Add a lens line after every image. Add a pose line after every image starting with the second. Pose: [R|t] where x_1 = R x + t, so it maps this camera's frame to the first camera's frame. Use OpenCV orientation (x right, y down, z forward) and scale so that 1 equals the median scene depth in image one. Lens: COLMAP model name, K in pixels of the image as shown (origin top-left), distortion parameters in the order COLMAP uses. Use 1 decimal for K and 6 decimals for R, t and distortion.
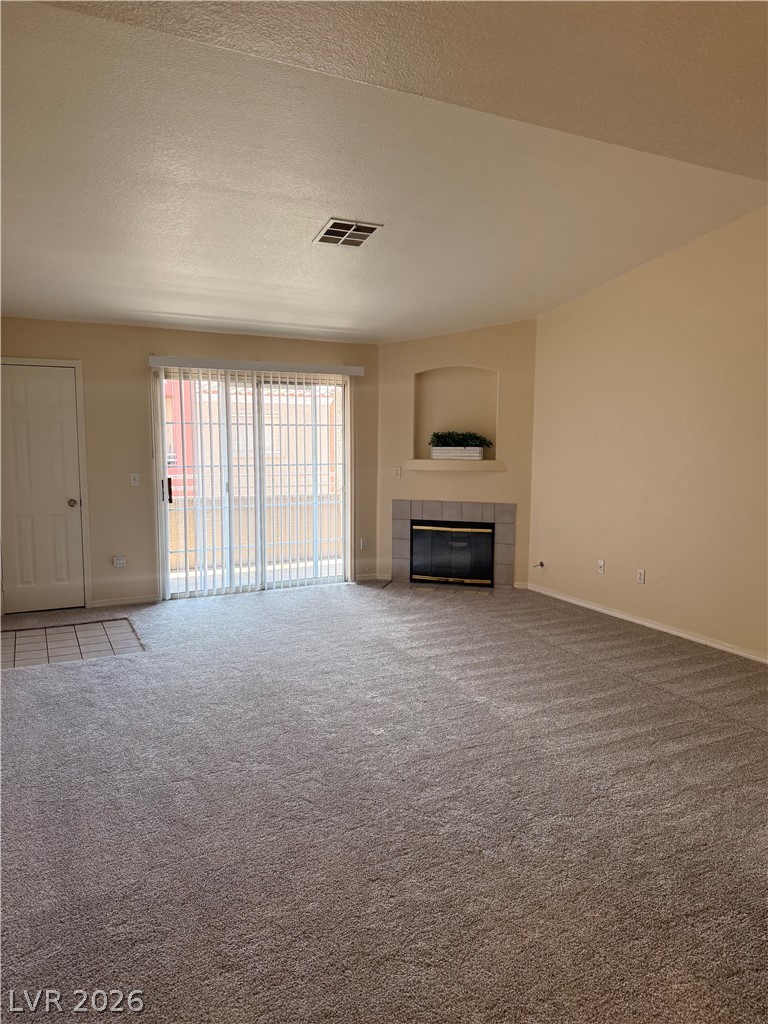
lens RADIAL K [[713.6, 0, 384.0], [0, 713.6, 512.0], [0, 0, 1]] dist [0.065698, -0.126791]
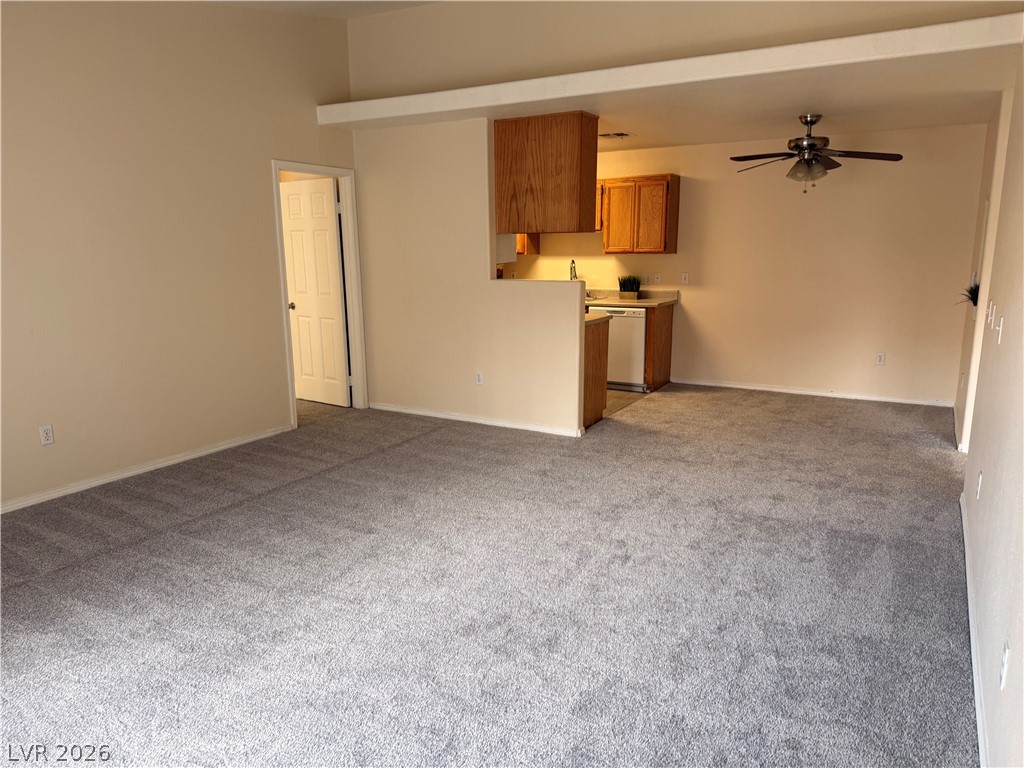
lens RADIAL K [[713.6, 0, 512.0], [0, 713.6, 384.0], [0, 0, 1]] dist [0.065698, -0.126791]
pose [[-0.538462, -0.160239, 0.827274, -0.536587], [0.098330, 0.963097, 0.250549, -0.104687], [-0.836893, 0.216257, -0.502835, 1.049576]]
